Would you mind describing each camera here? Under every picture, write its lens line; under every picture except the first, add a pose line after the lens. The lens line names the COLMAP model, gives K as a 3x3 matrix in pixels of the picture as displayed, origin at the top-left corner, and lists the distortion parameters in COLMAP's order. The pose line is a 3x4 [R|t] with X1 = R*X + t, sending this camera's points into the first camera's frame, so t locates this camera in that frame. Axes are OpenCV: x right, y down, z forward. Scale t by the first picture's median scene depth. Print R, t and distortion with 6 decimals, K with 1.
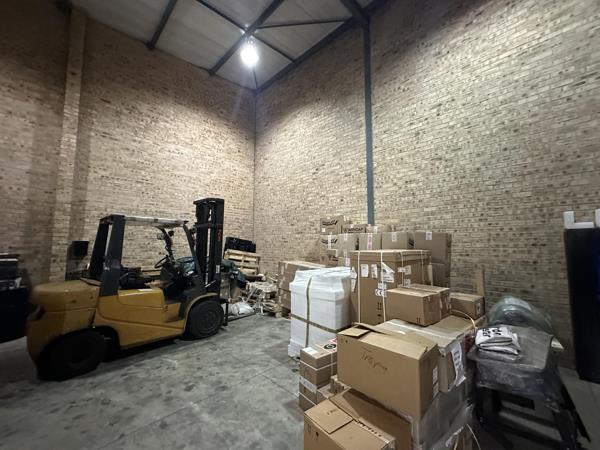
lens RADIAL K [[239.7, 0, 299.6], [0, 239.7, 225.6], [0, 0, 1]] dist [-0.001781, 0.000194]
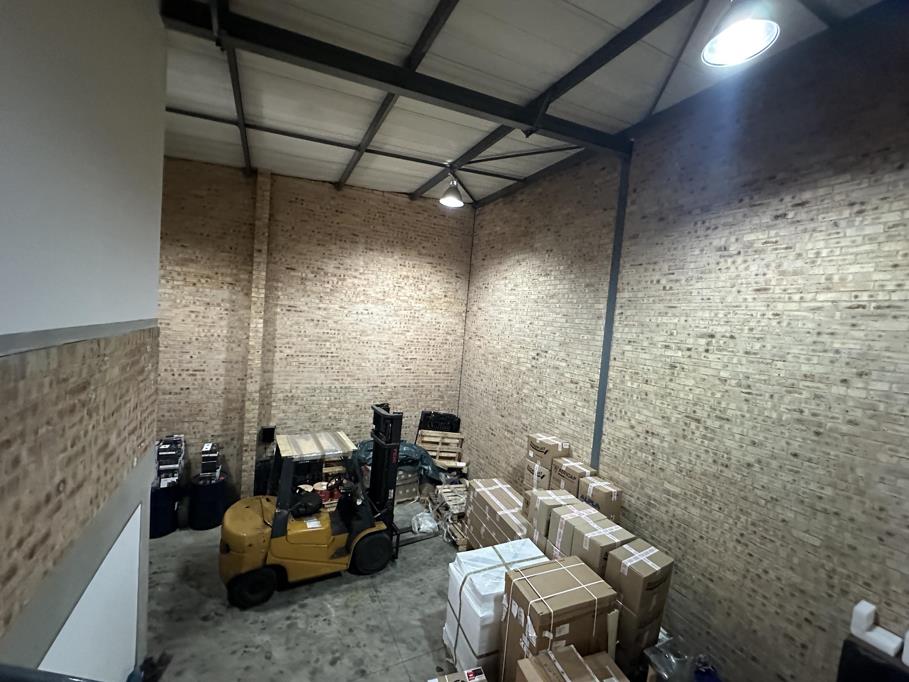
lens RADIAL K [[363.1, 0, 454.0], [0, 363.1, 342.0], [0, 0, 1]] dist [-0.001781, 0.000194]
pose [[0.945715, 0.093019, -0.311402, 0.226236], [-0.055117, 0.990191, 0.128391, -0.531073], [0.320290, -0.104258, 0.941565, -0.104358]]
